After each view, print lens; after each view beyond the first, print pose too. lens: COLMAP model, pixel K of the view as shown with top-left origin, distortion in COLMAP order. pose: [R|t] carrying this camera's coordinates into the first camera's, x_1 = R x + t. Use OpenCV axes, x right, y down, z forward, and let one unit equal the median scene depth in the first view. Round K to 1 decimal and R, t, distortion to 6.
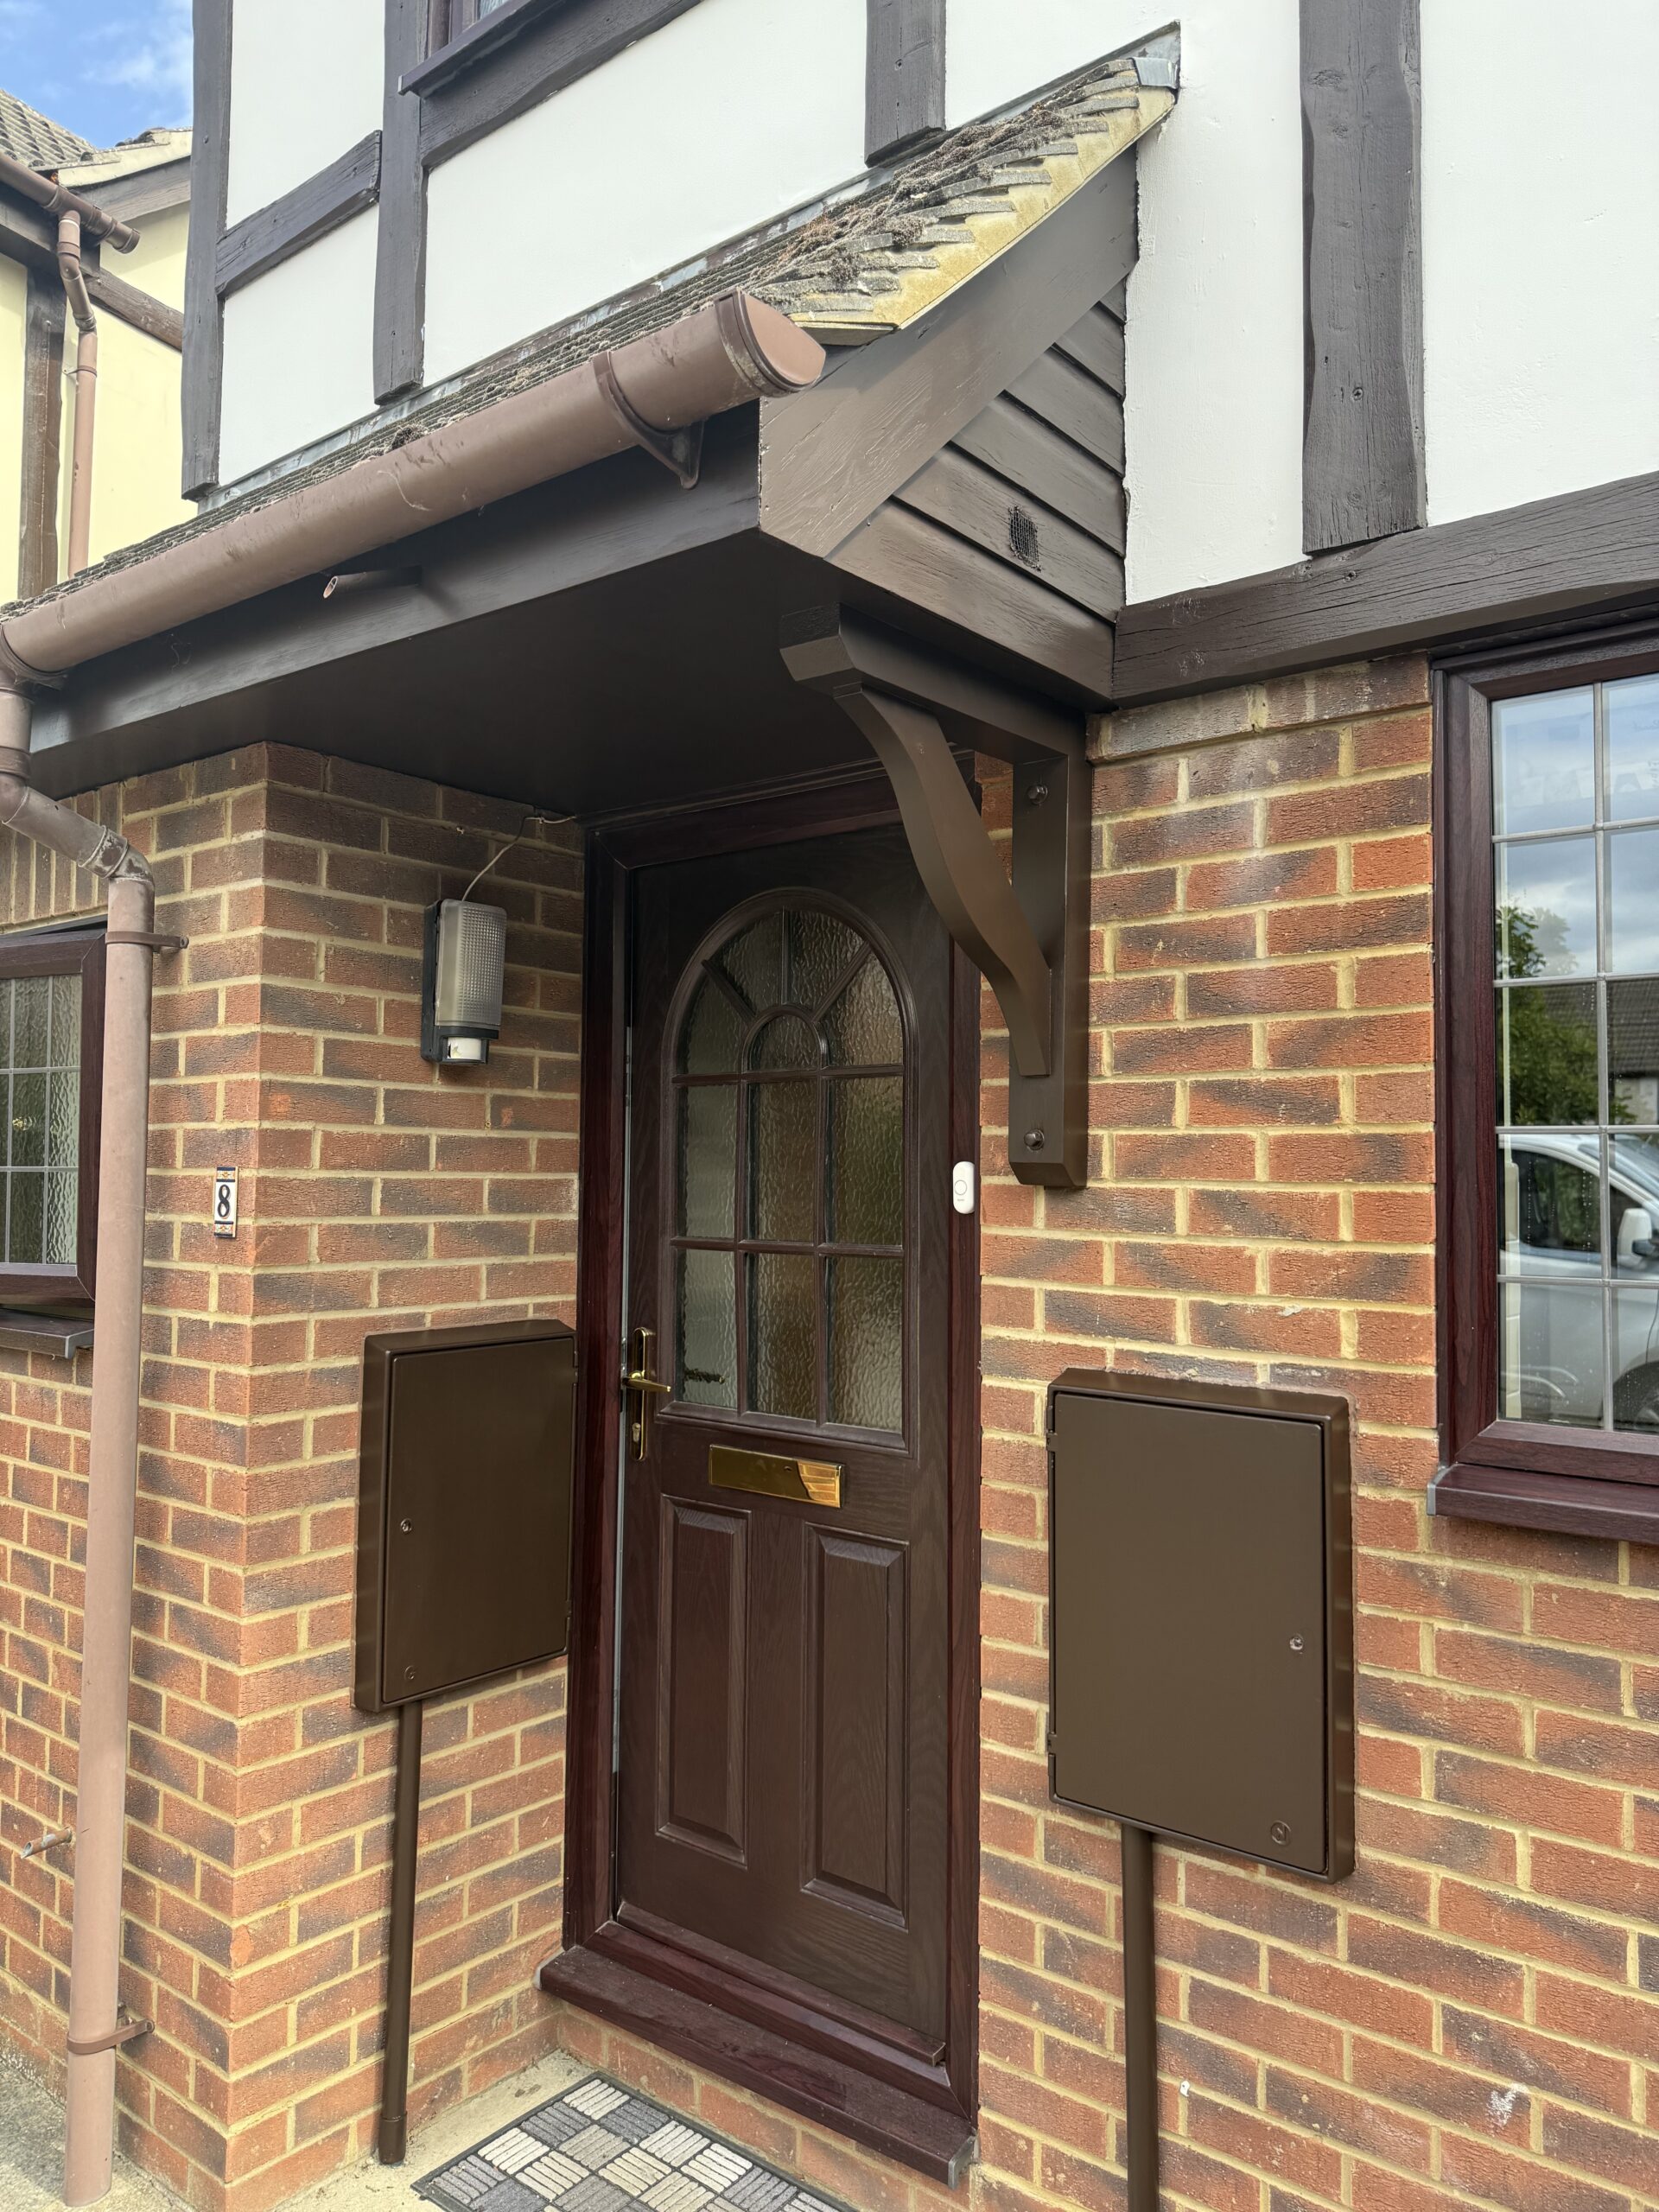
lens RADIAL K [[1553.5, 0, 821.8], [0, 1553.5, 1101.5], [0, 0, 1]] dist [0.071626, -0.094878]
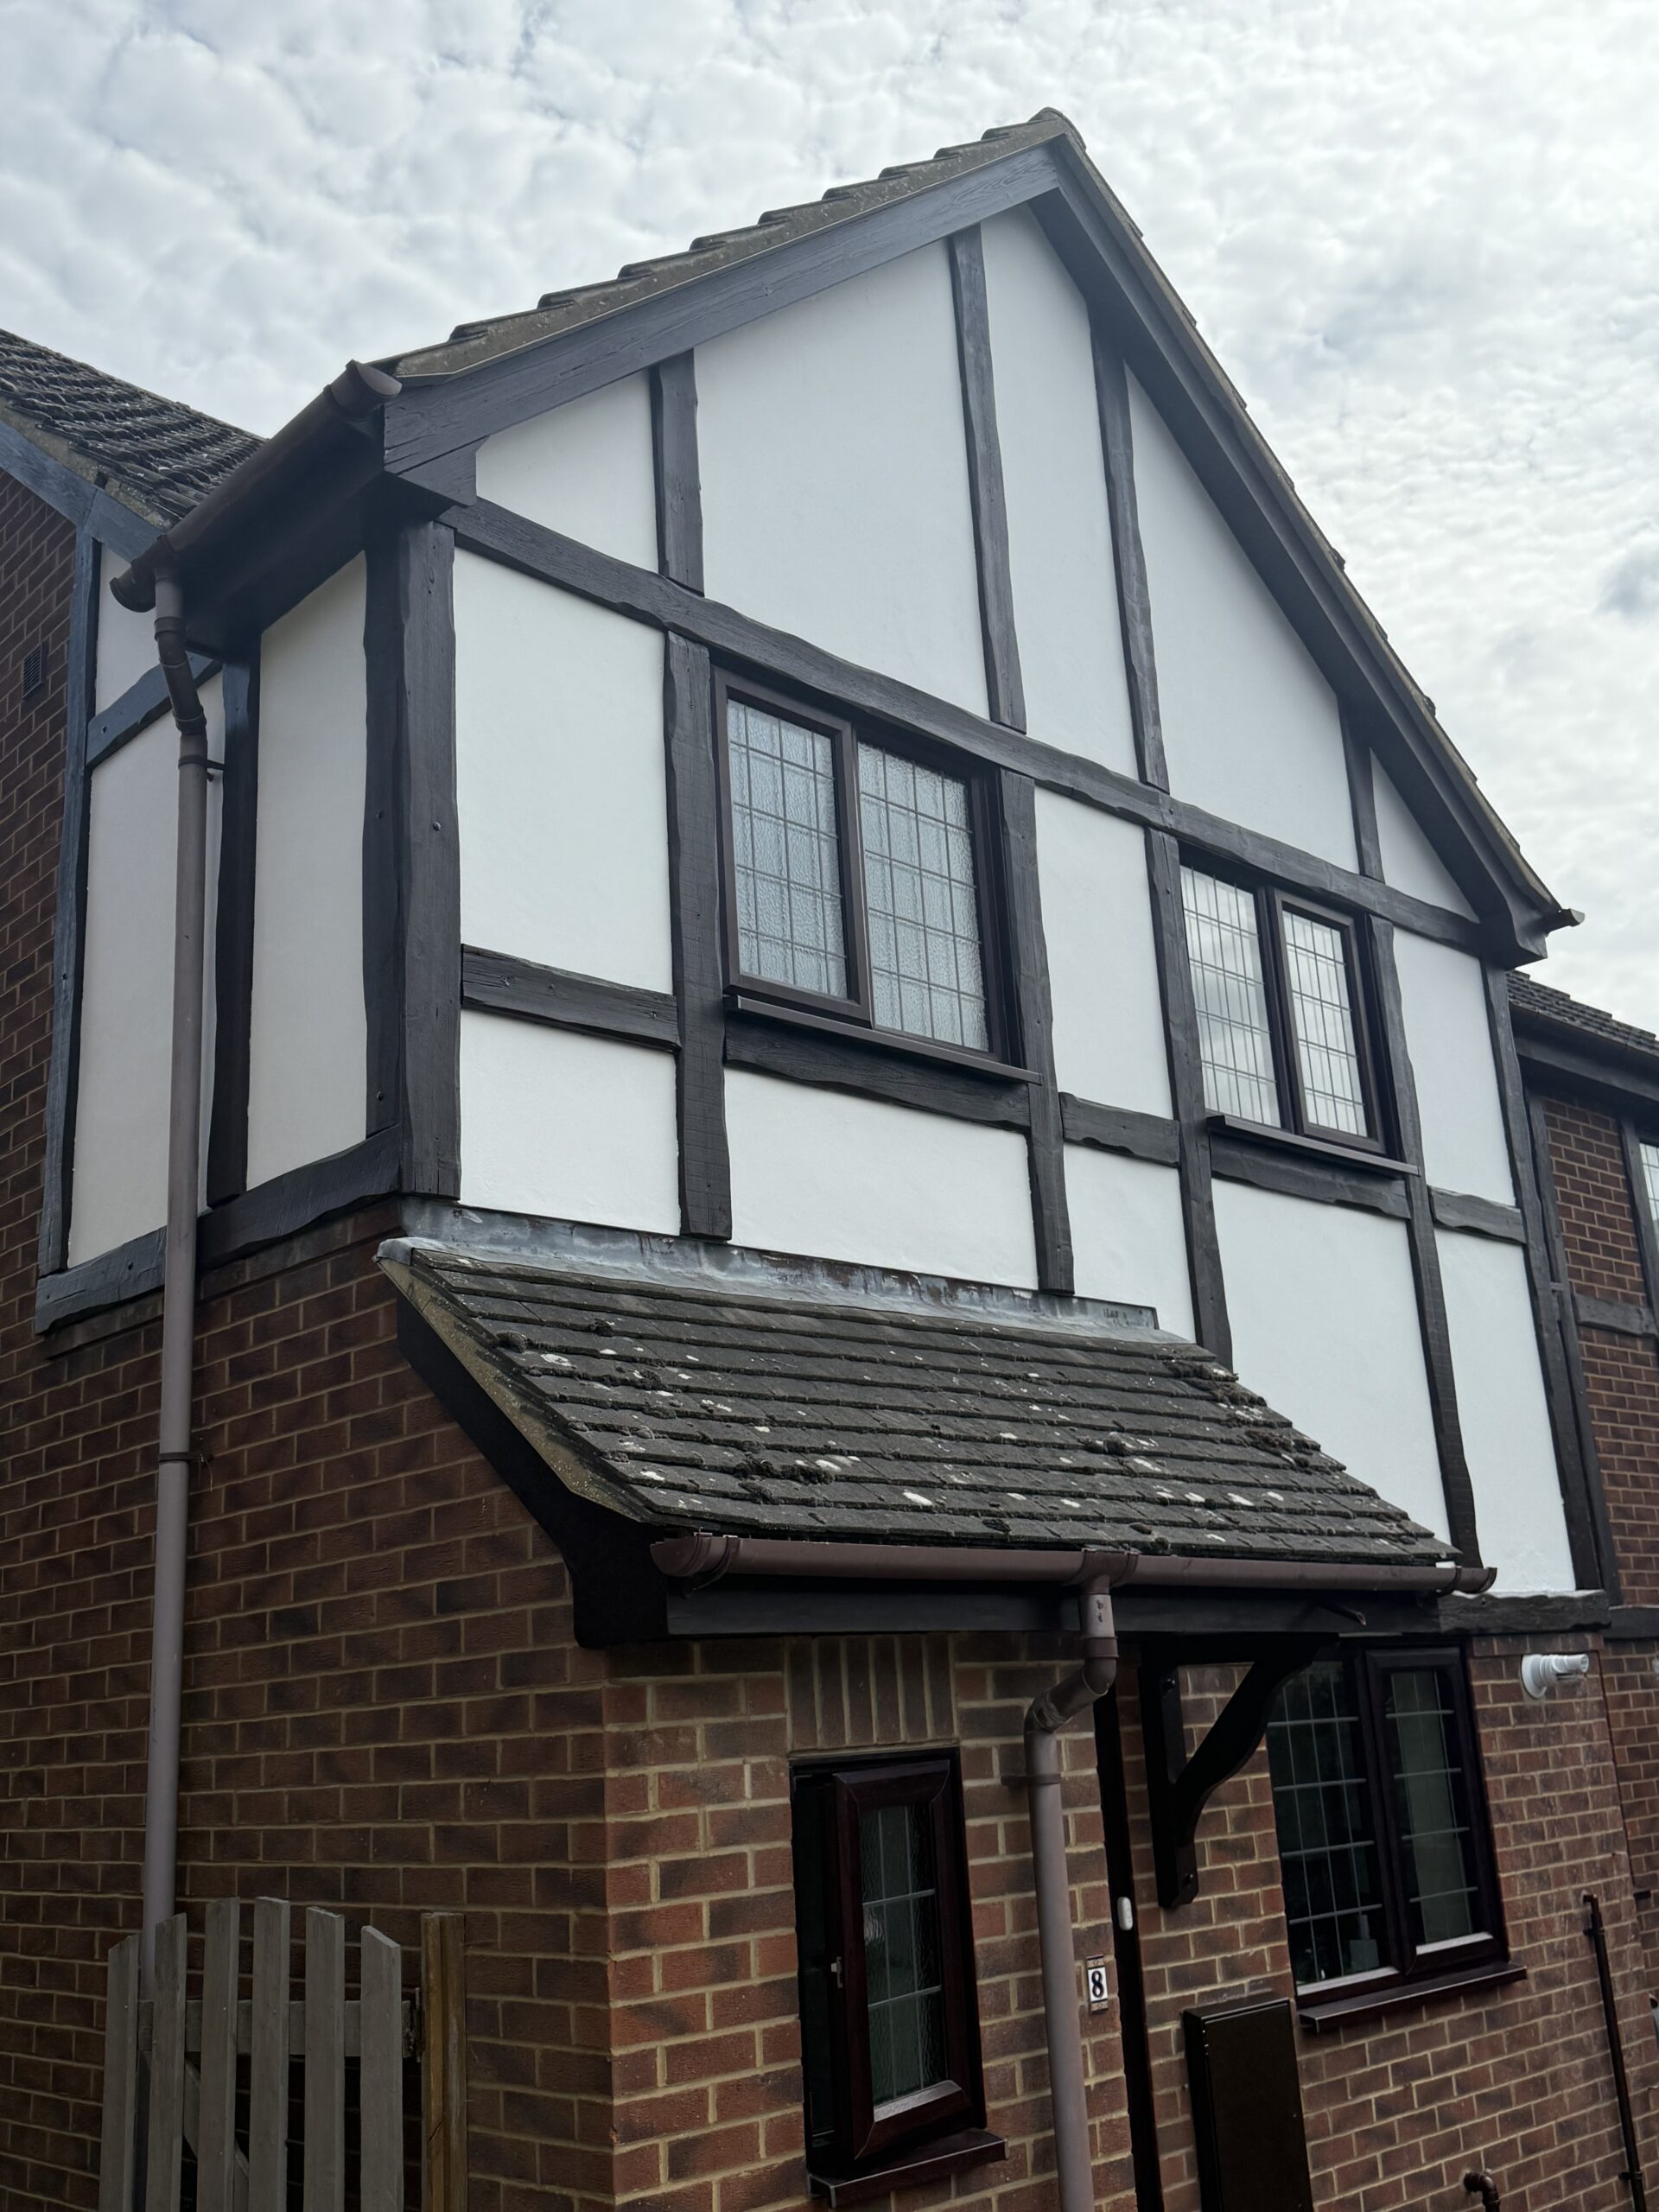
lens RADIAL K [[2048.5, 0, 829.5], [0, 2048.5, 1106.0], [0, 0, 1]] dist [0.128502, -0.260218]
pose [[0.133073, 0.264124, 0.955264, -2.473096], [0.010005, 0.963430, -0.267775, -0.200109], [-0.991056, 0.045191, 0.125564, 1.032277]]
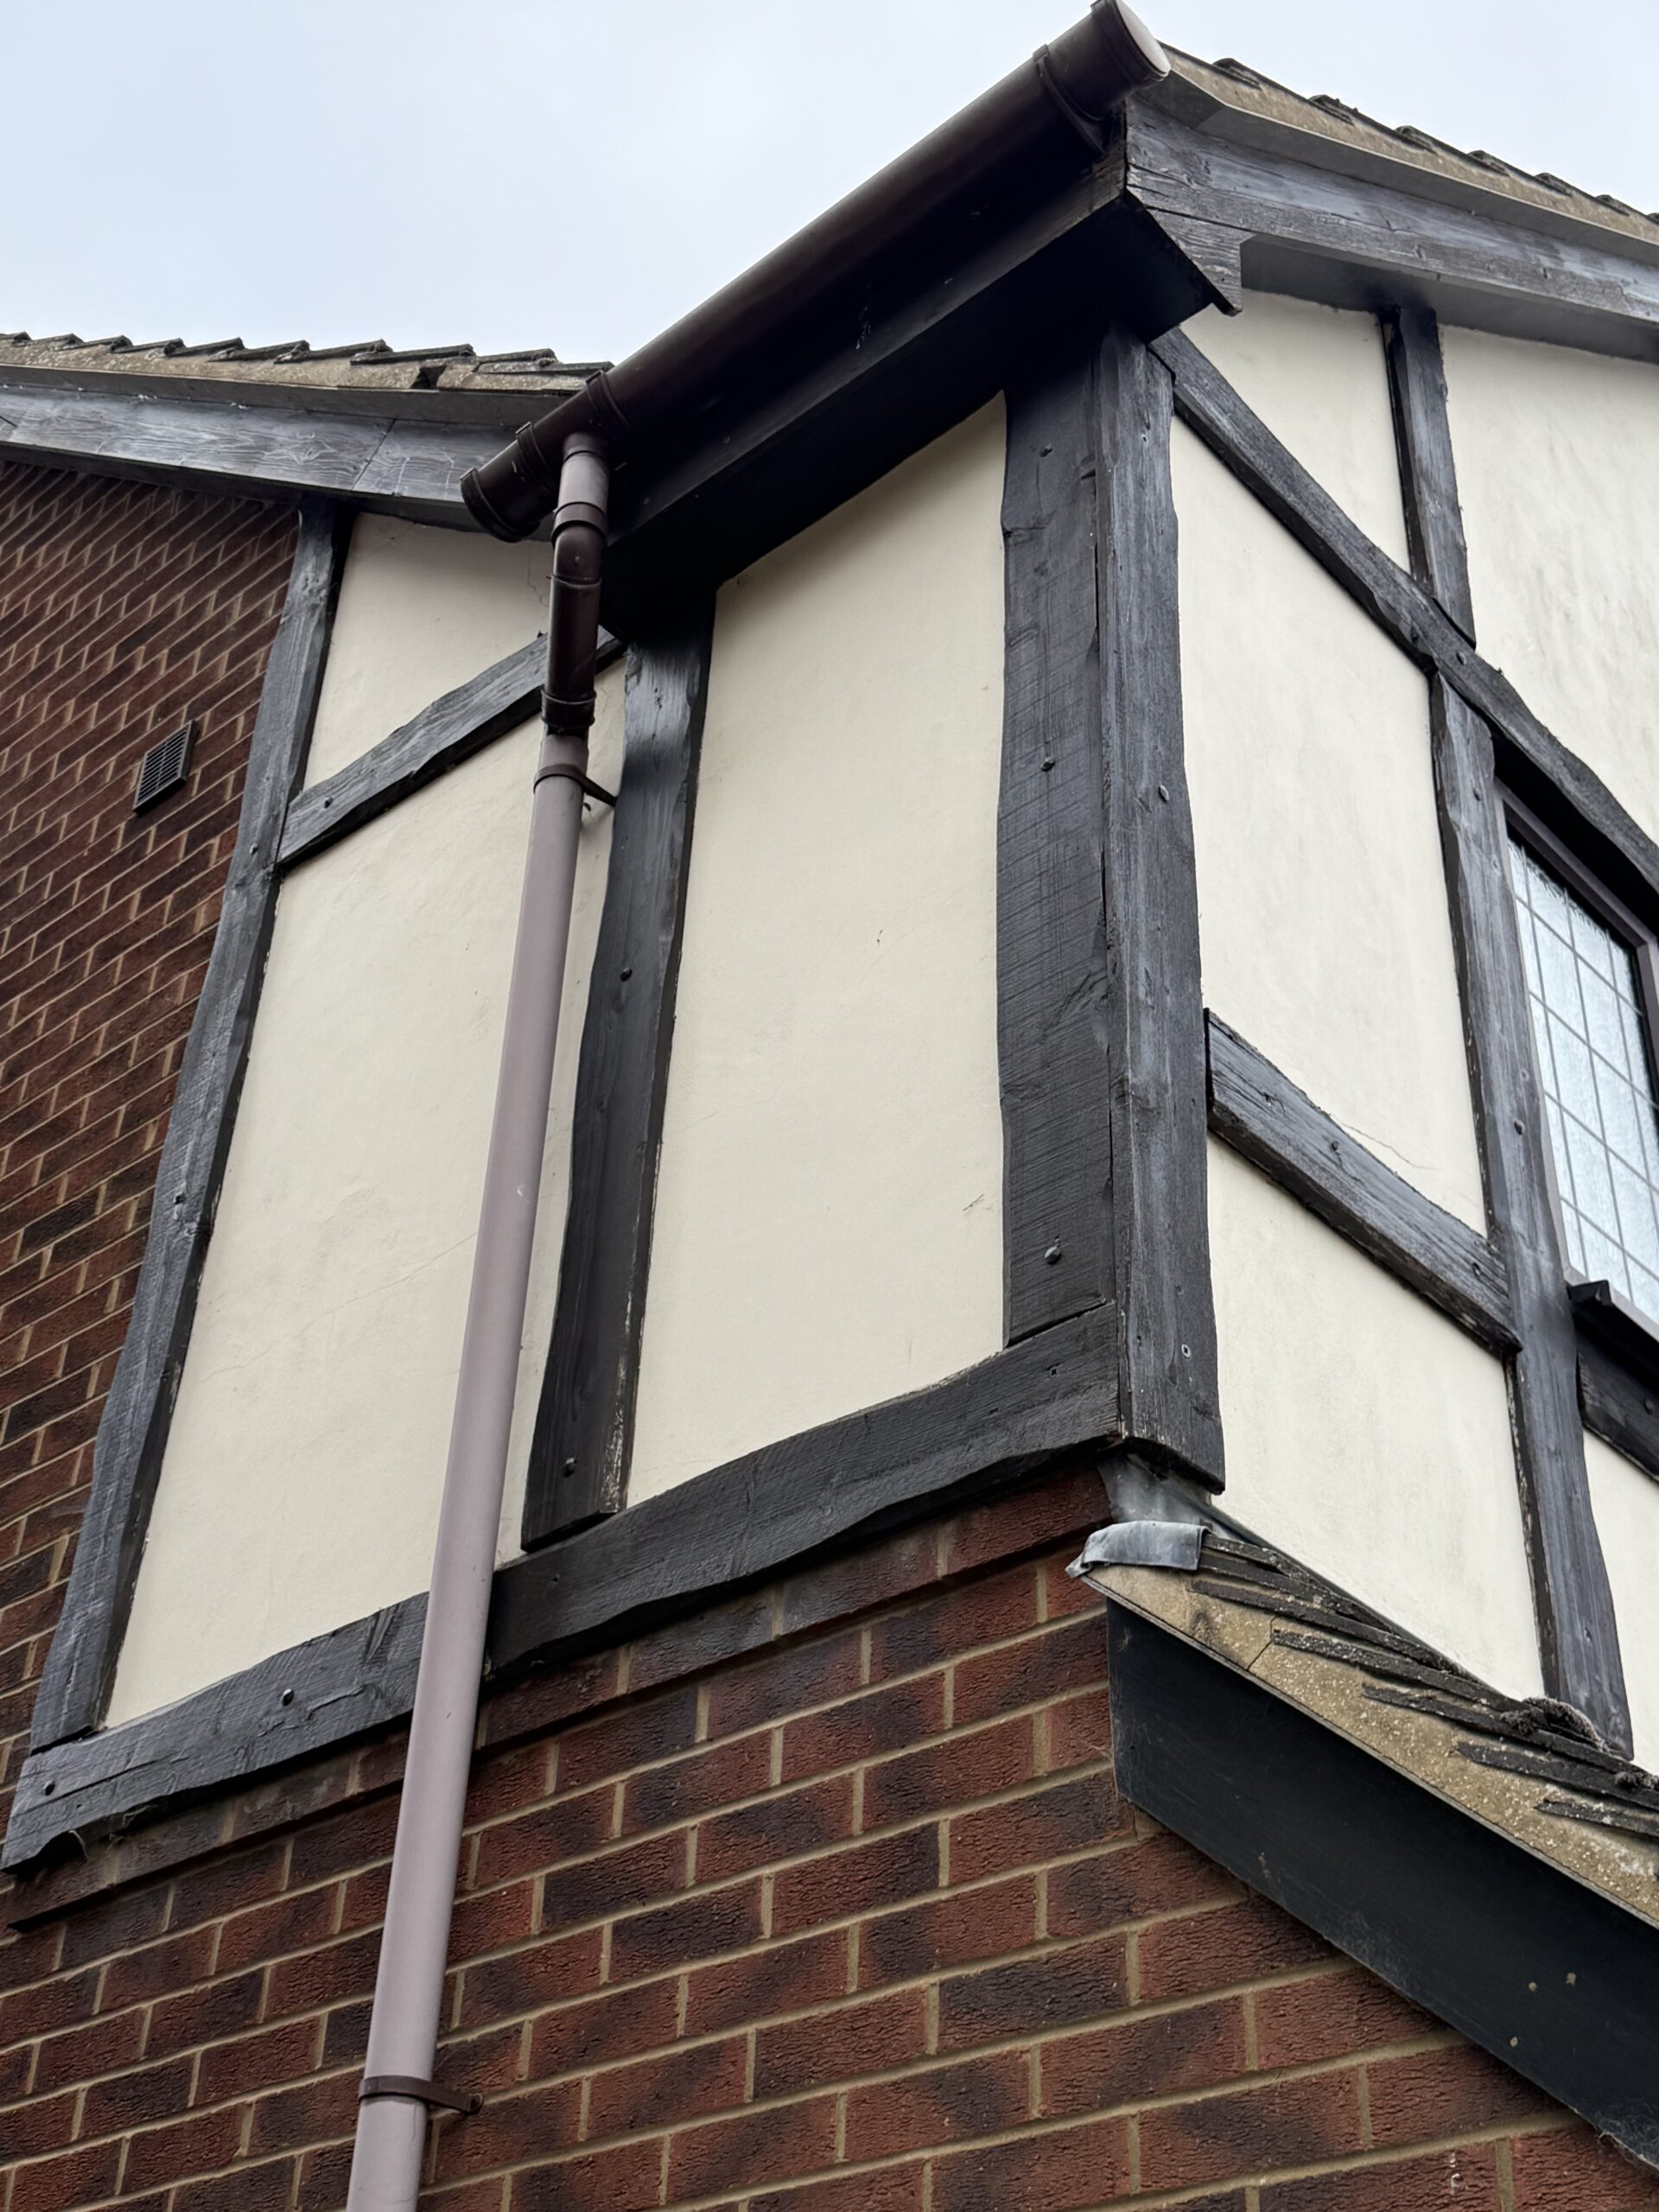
lens RADIAL K [[2743.6, 0, 829.5], [0, 2743.6, 1106.0], [0, 0, 1]] dist [0.210364, -0.446450]
pose [[0.051979, 0.583383, 0.810532, -1.676471], [-0.085024, 0.811267, -0.578460, -0.084387], [-0.995022, -0.038847, 0.091770, 1.697021]]
